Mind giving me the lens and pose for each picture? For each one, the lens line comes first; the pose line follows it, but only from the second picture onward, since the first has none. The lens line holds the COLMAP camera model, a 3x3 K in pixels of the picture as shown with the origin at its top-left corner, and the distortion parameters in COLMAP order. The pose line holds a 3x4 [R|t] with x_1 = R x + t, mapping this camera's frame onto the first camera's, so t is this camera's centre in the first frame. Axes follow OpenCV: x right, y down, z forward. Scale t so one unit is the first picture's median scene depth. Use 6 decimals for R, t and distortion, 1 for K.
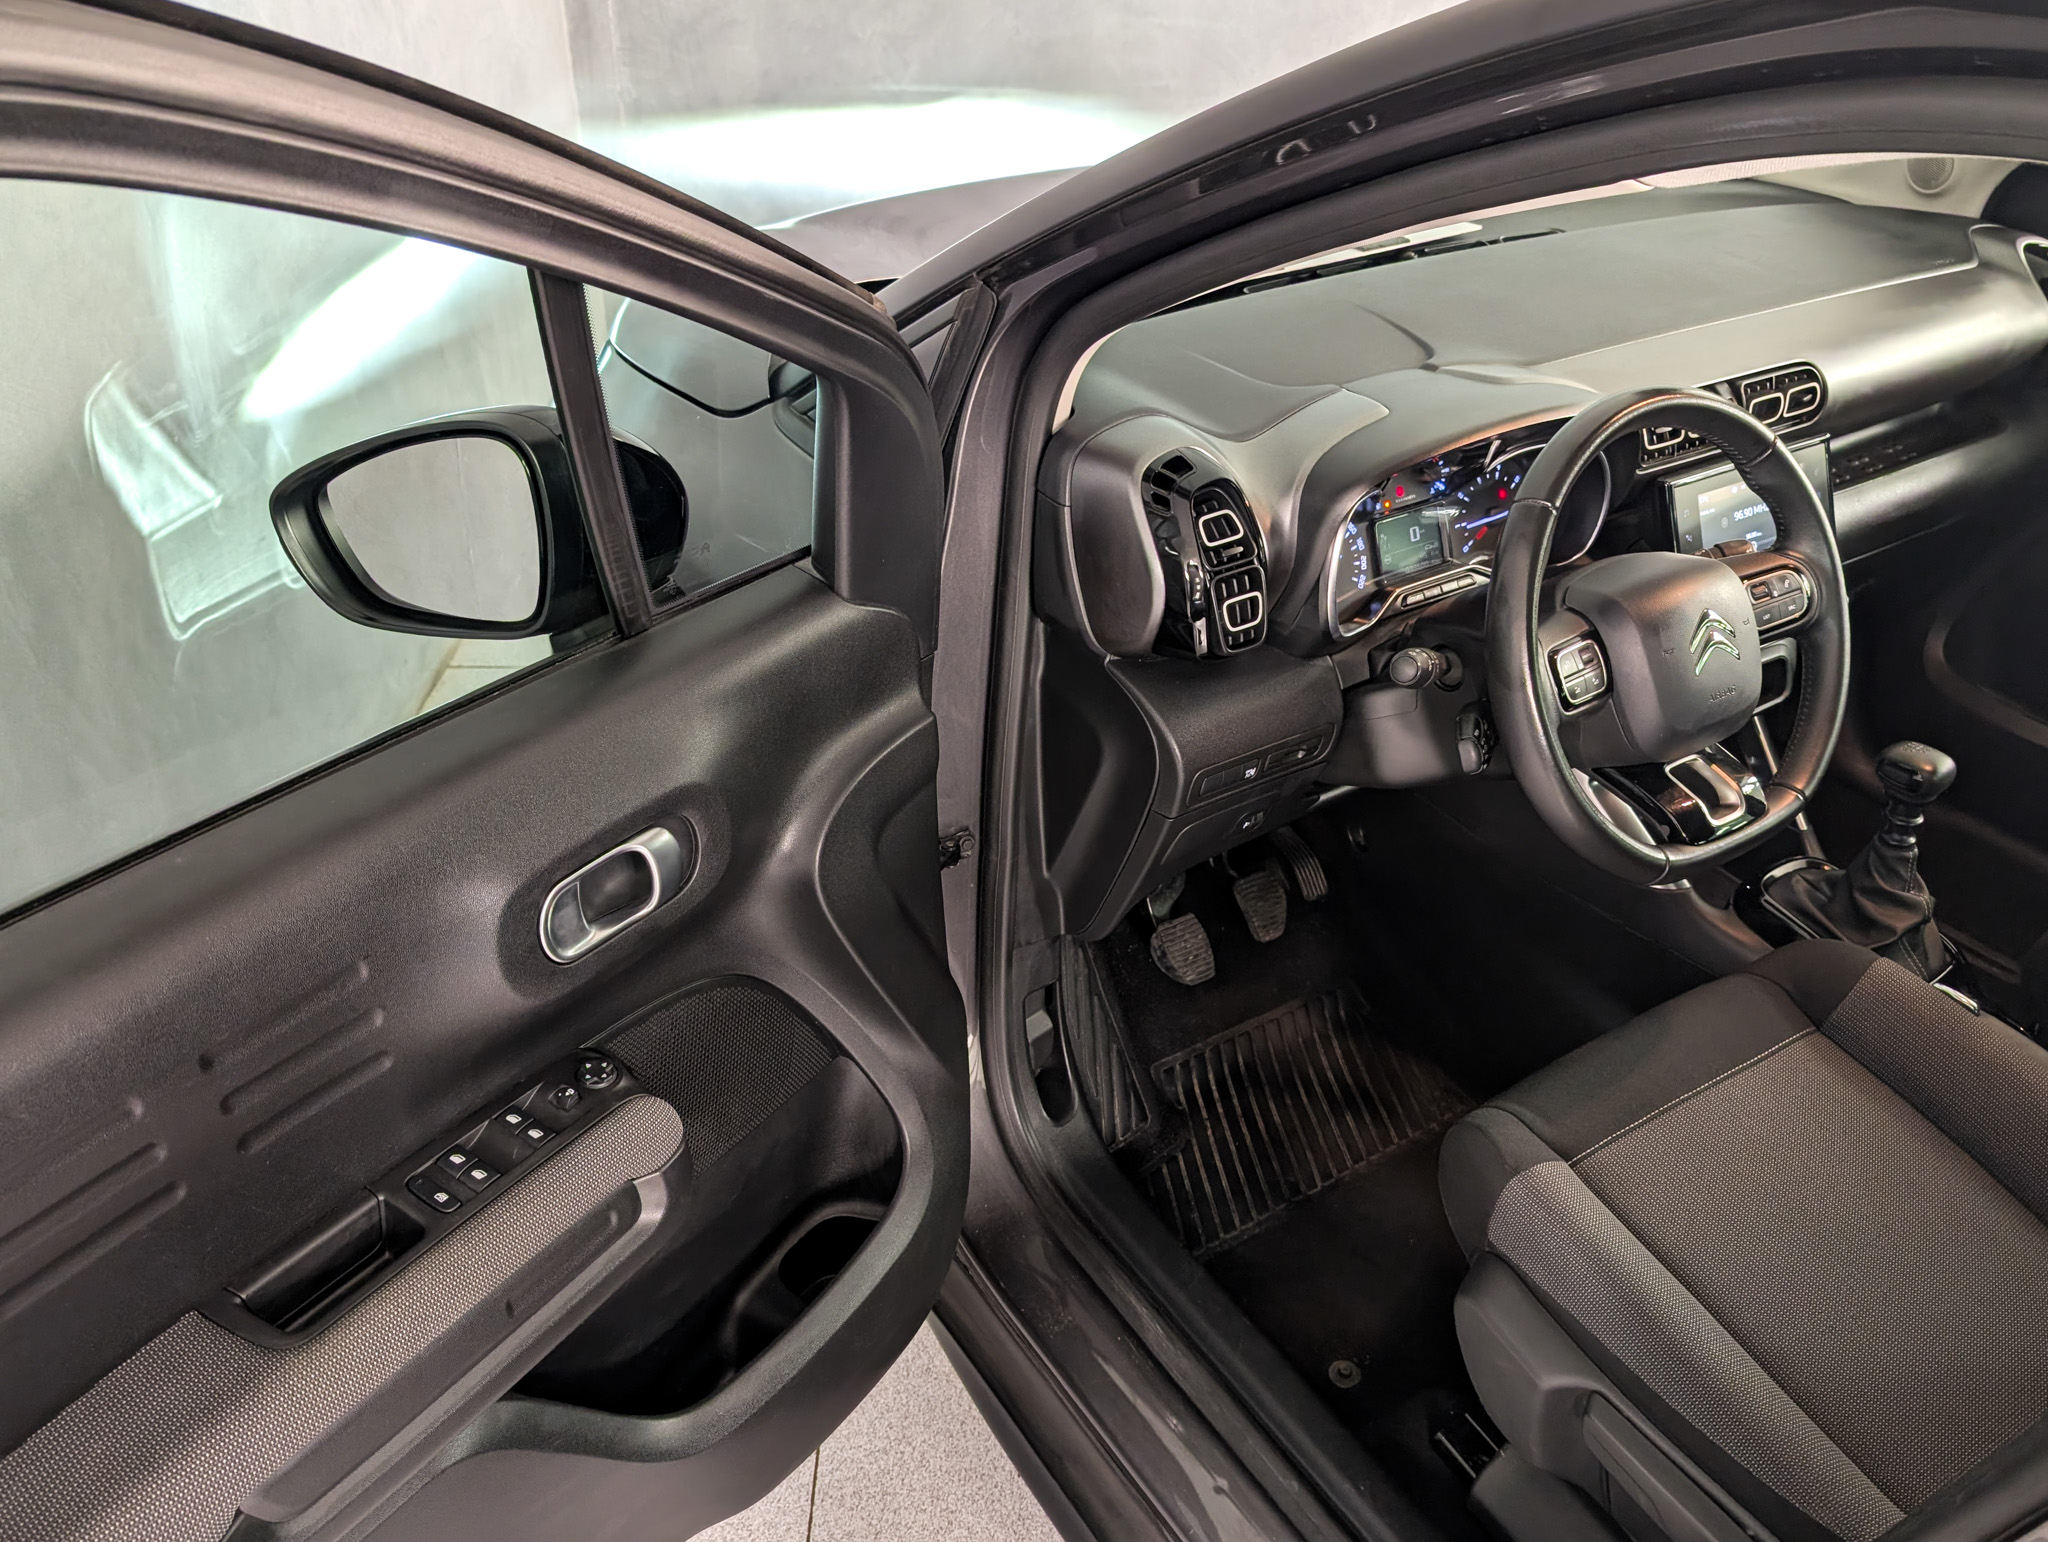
lens RADIAL K [[1575.0, 0, 1020.3], [0, 1575.0, 786.4], [0, 0, 1]] dist [0.003929, -0.010373]
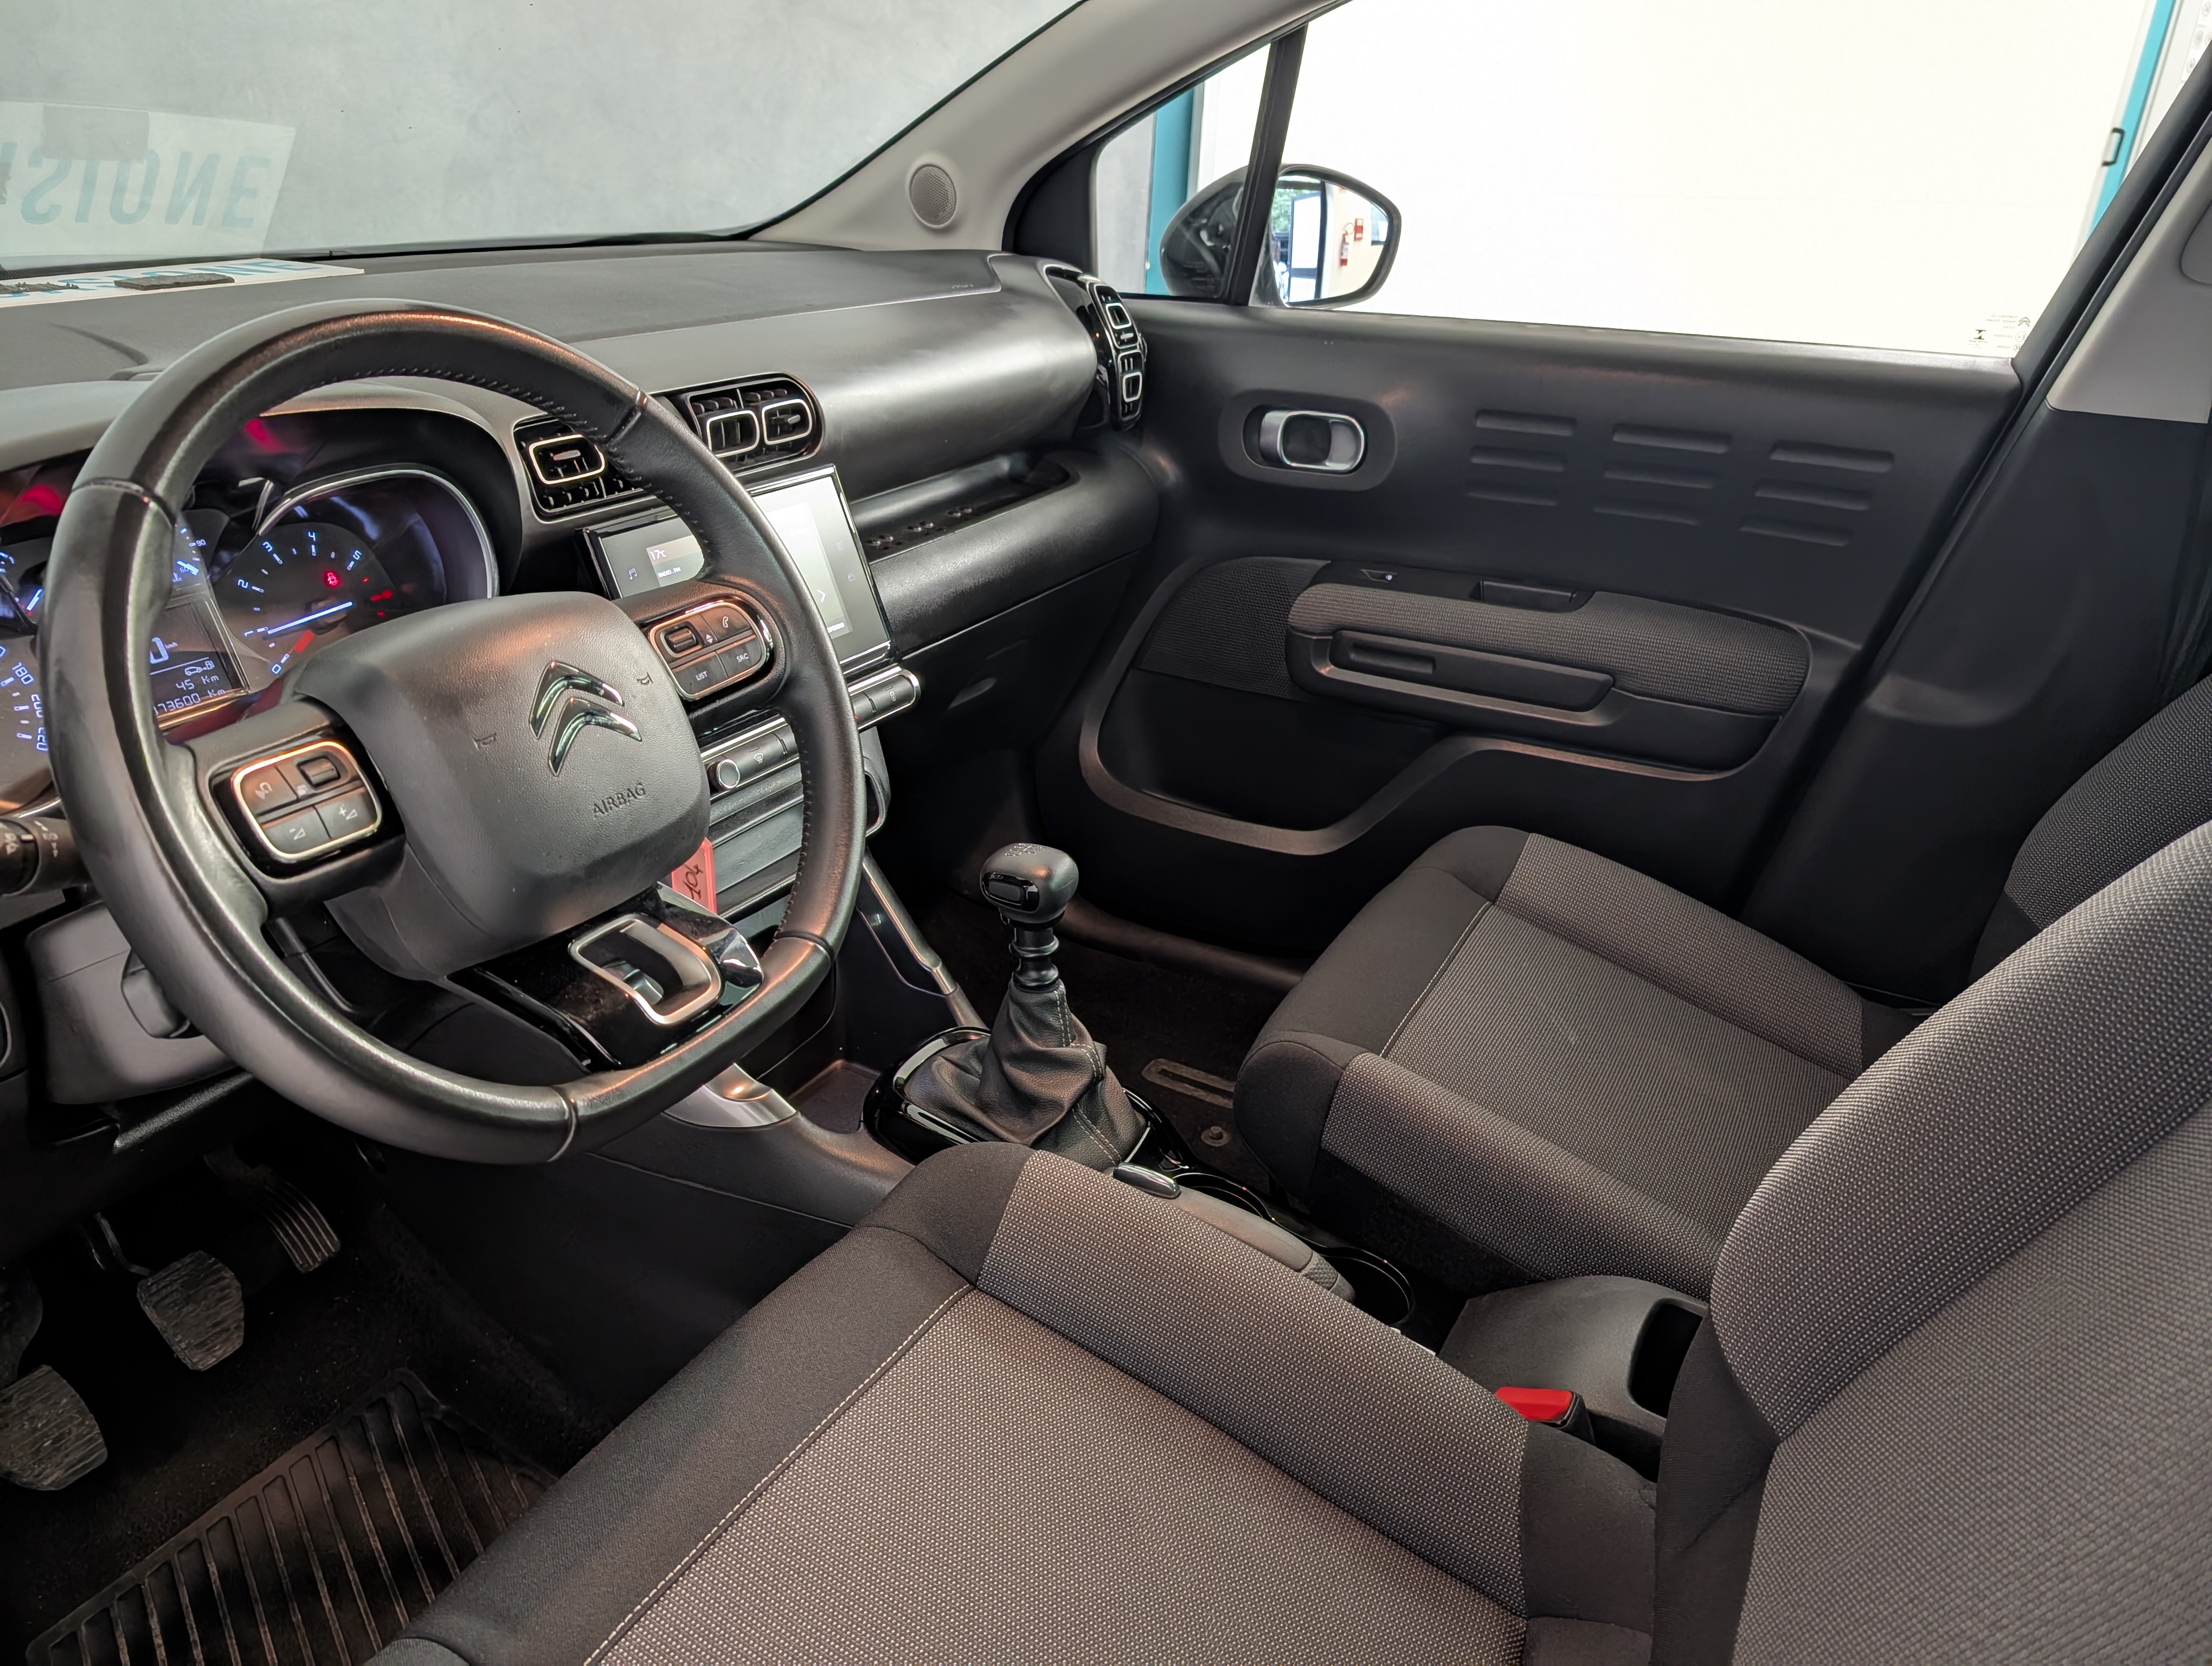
lens RADIAL K [[1597.9, 0, 1102.9], [0, 1597.9, 813.6], [0, 0, 1]] dist [-0.005898, -0.007857]
pose [[0.877578, -0.175229, 0.446263, 0.277910], [0.237102, 0.967643, -0.086308, 0.032152], [-0.416700, 0.181552, 0.890730, 0.328798]]
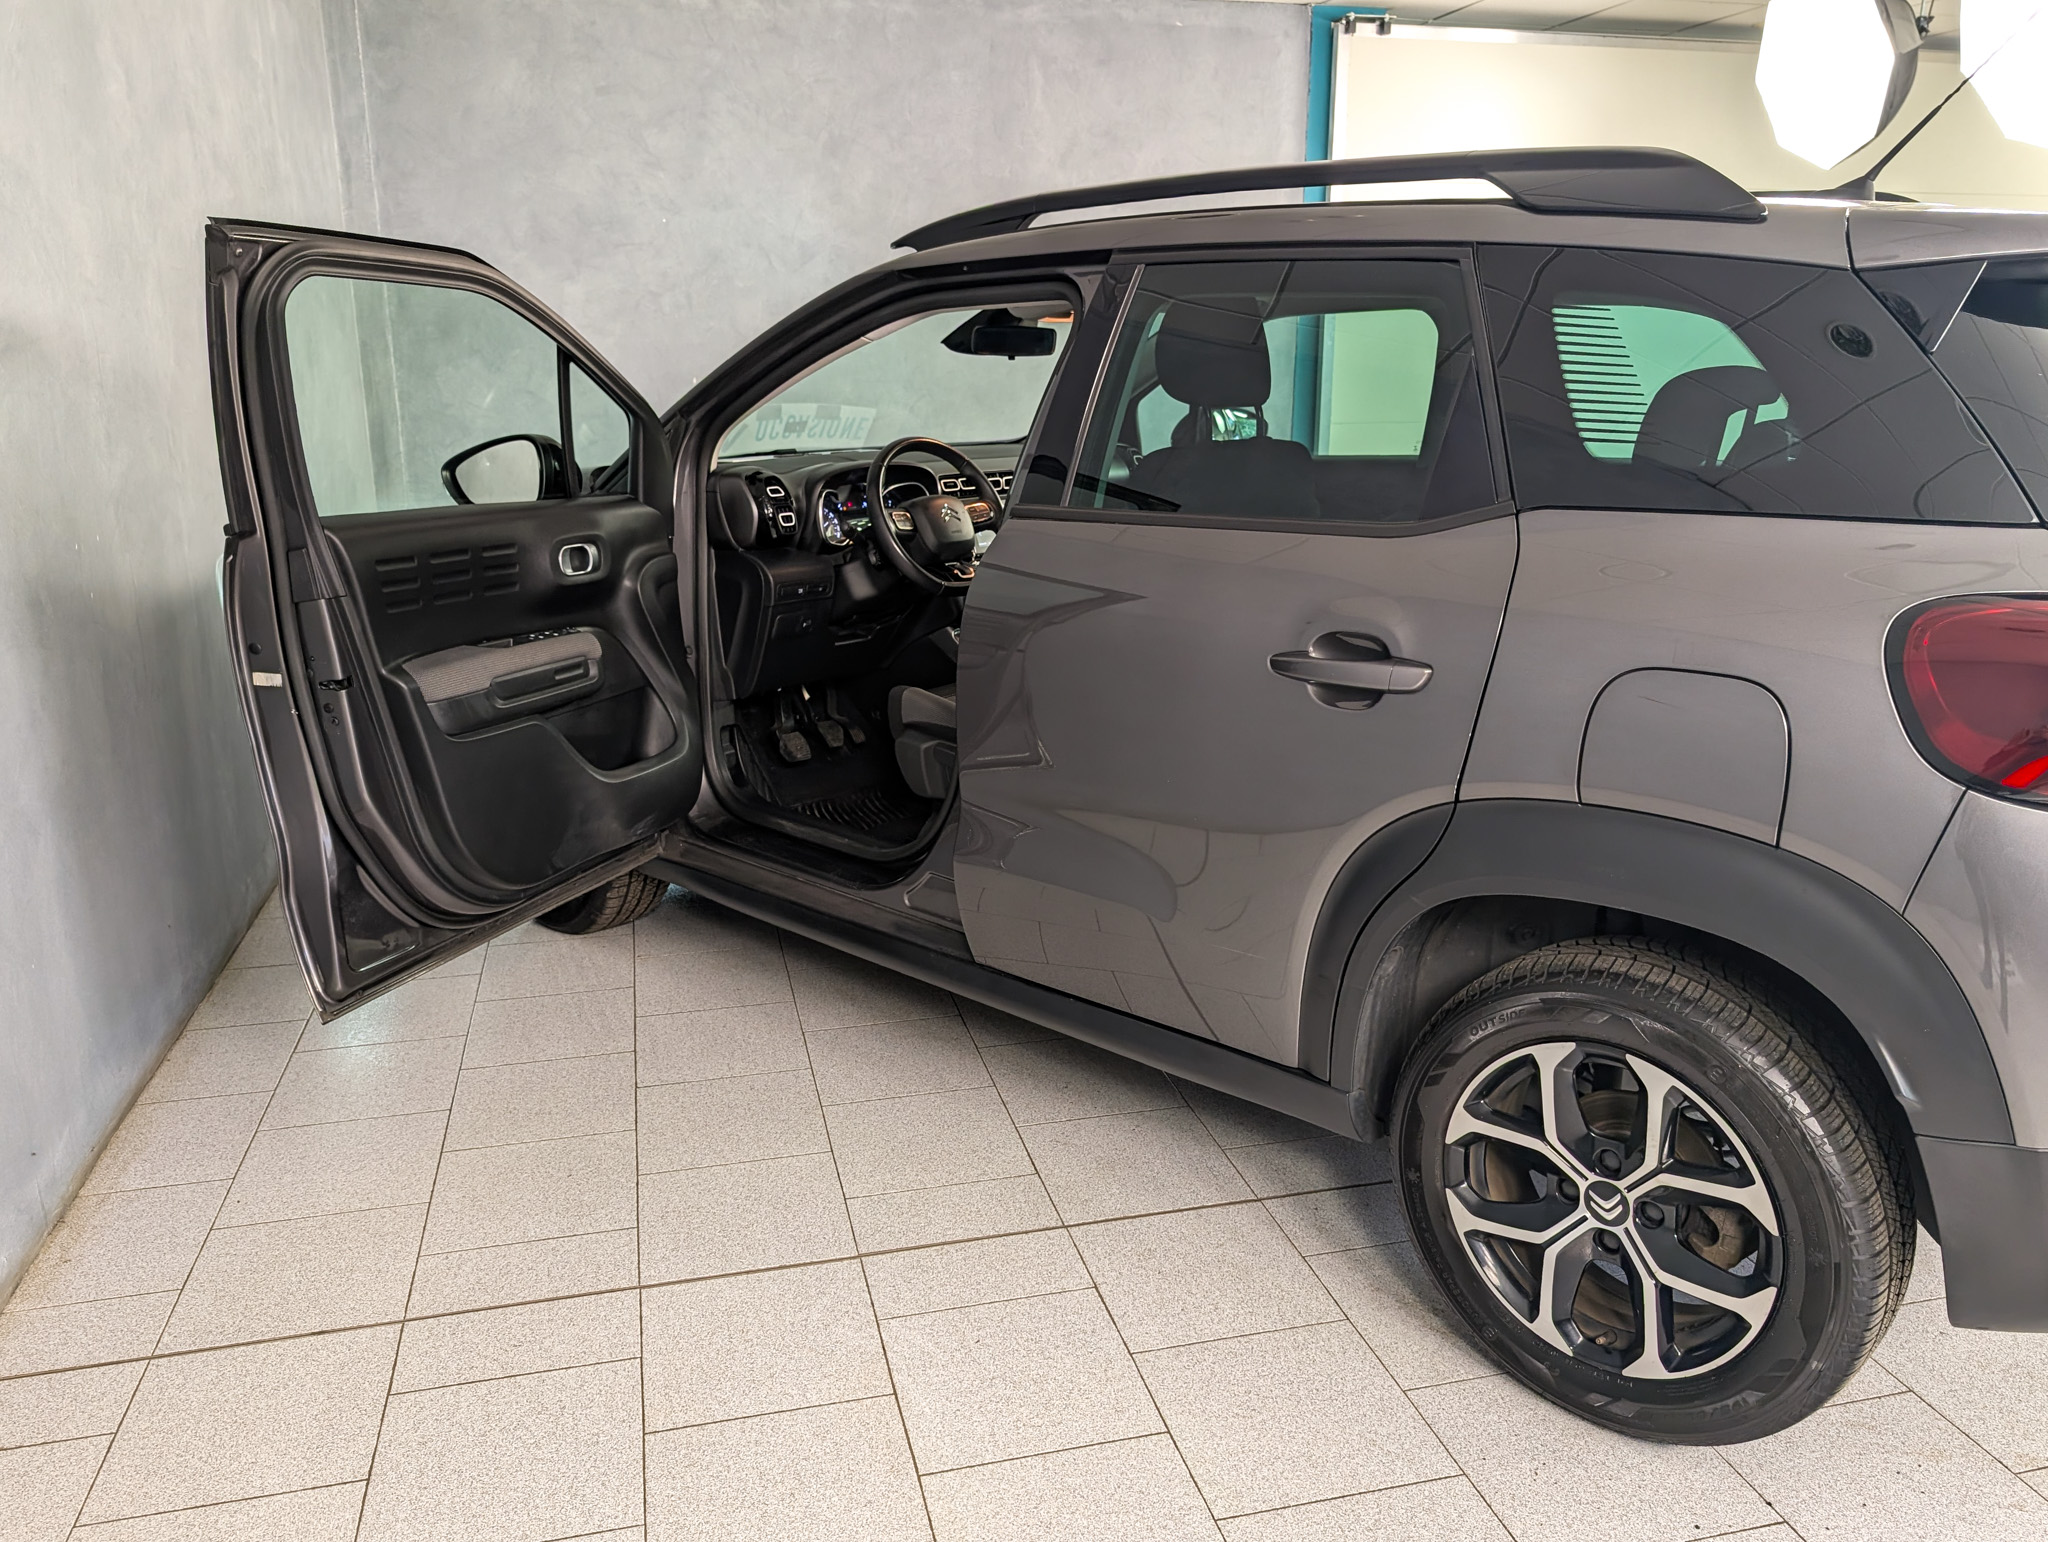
lens RADIAL K [[1575.0, 0, 1020.3], [0, 1575.0, 786.4], [0, 0, 1]] dist [0.003929, -0.010373]
pose [[0.972822, -0.083405, 0.216010, -0.080213], [0.147519, 0.942296, -0.300528, 1.026183], [-0.178479, 0.324225, 0.928990, -1.246838]]
